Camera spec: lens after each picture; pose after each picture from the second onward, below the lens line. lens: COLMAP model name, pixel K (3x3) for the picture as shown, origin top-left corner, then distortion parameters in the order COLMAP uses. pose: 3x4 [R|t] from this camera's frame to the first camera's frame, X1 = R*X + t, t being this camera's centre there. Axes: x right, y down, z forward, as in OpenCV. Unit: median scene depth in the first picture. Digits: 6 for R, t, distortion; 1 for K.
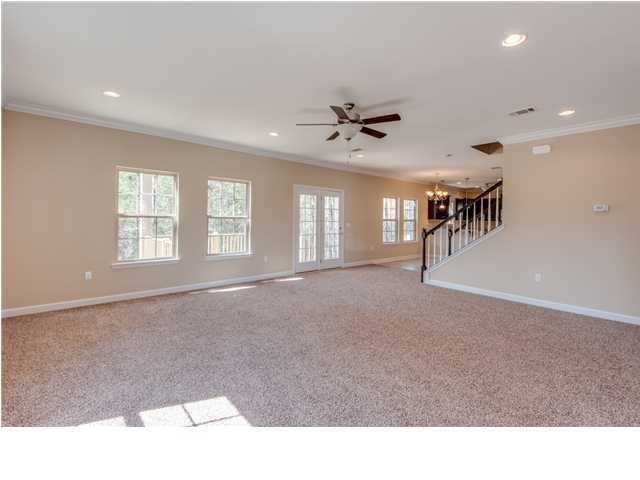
lens RADIAL K [[289.0, 0, 321.1], [0, 289.0, 213.1], [0, 0, 1]] dist [0.002524, -0.000178]
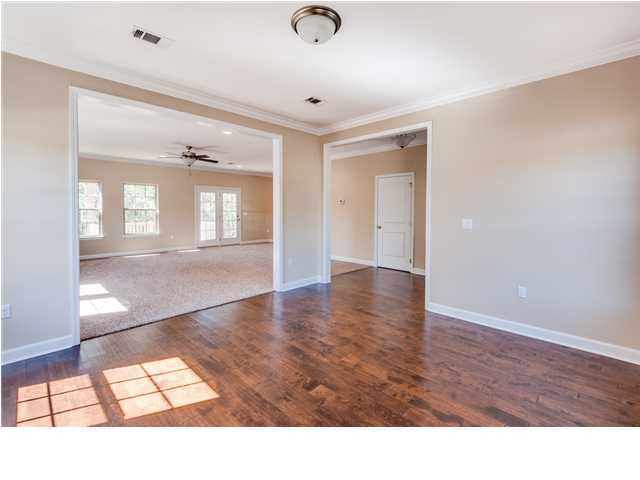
lens RADIAL K [[289.0, 0, 321.1], [0, 289.0, 213.1], [0, 0, 1]] dist [0.002524, -0.000178]
pose [[0.998391, -0.010838, 0.055655, 0.411667], [0.008702, 0.999222, 0.038475, -0.011765], [-0.056029, -0.037929, 0.997708, -0.425584]]
